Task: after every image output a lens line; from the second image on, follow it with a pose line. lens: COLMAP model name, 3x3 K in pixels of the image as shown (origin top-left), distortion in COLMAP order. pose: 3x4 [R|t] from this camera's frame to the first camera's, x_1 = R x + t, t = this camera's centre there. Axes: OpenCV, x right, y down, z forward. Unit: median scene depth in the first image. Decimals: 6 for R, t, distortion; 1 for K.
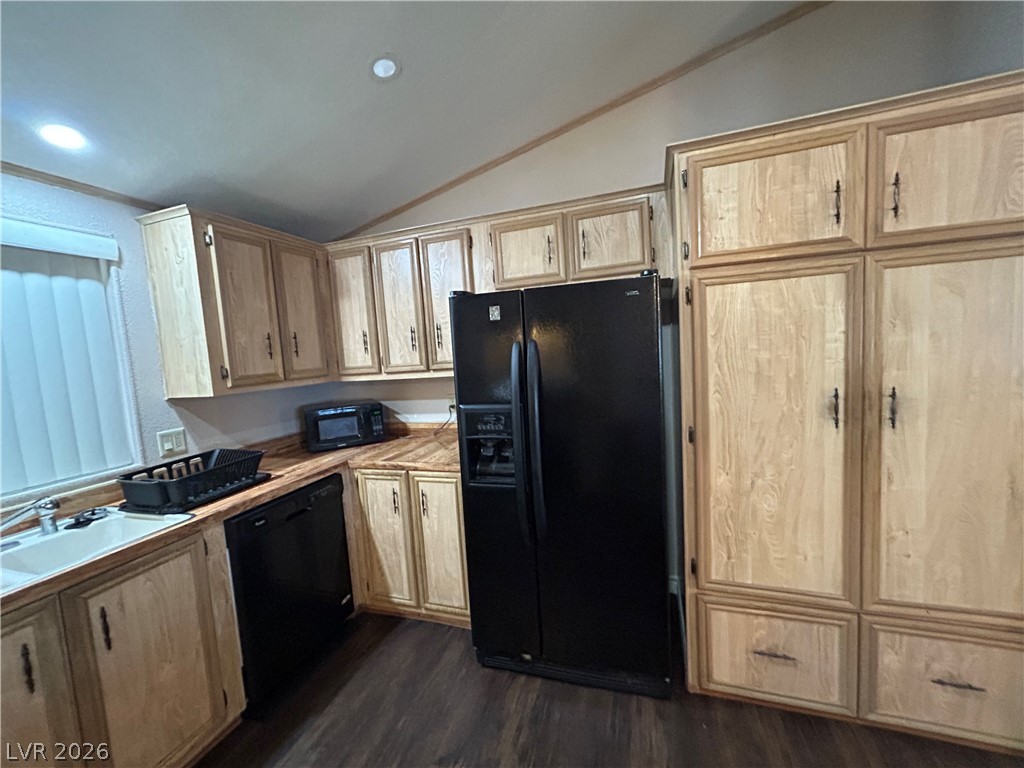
lens RADIAL K [[410.5, 0, 511.4], [0, 410.5, 383.9], [0, 0, 1]] dist [-0.000410, -0.000427]
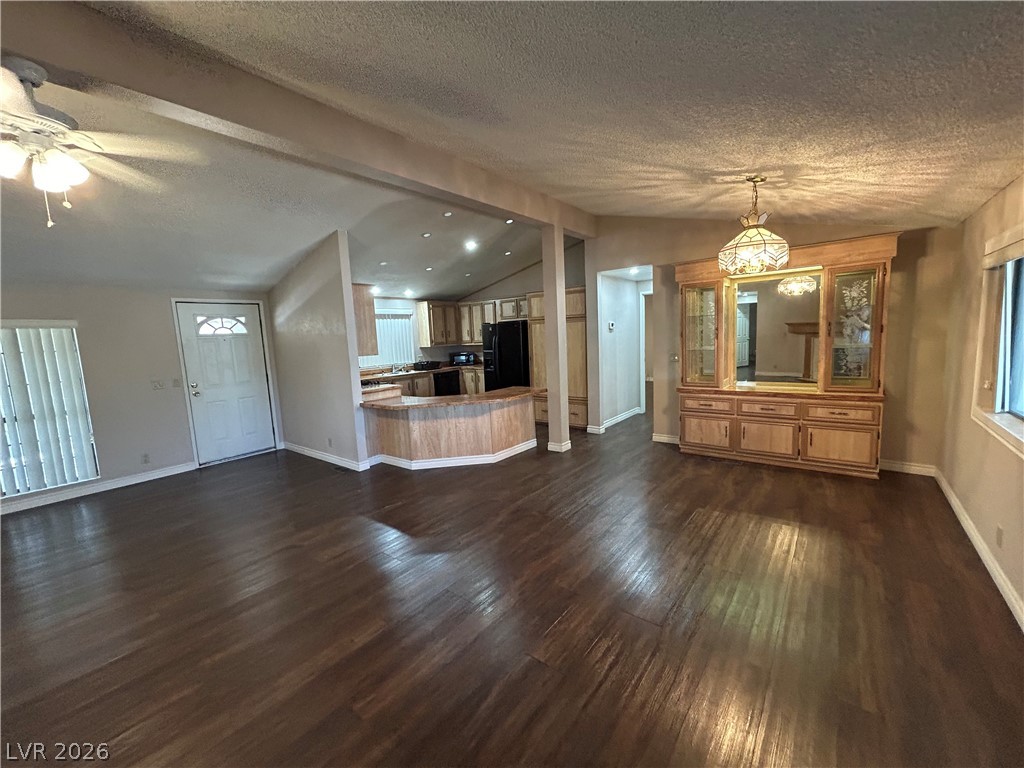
lens RADIAL K [[410.5, 0, 513.4], [0, 410.5, 383.6], [0, 0, 1]] dist [-0.000410, -0.000427]
pose [[0.942569, 0.063368, -0.327946, 1.418699], [-0.044576, 0.996921, 0.064512, 0.095449], [0.331024, -0.046188, 0.942491, -2.597418]]
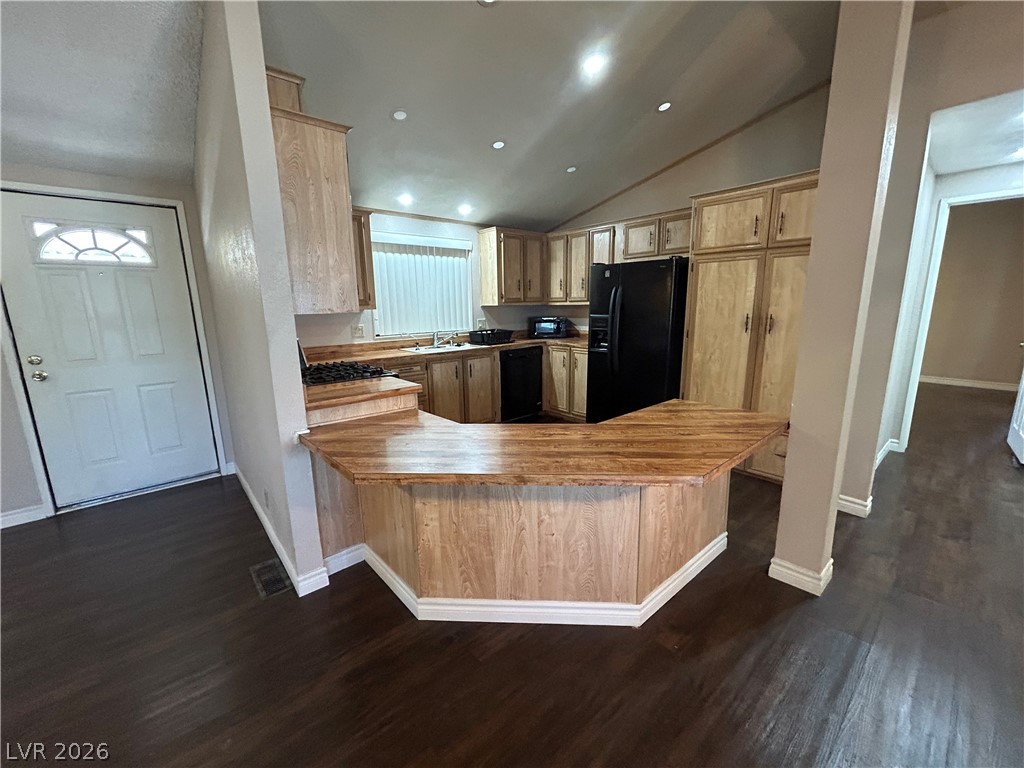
lens RADIAL K [[410.5, 0, 512.5], [0, 410.5, 384.3], [0, 0, 1]] dist [-0.000410, -0.000427]
pose [[0.862257, 0.149330, -0.483956, 0.613618], [-0.082782, 0.984249, 0.156209, 0.105053], [0.499660, -0.094630, 0.861037, -1.123883]]
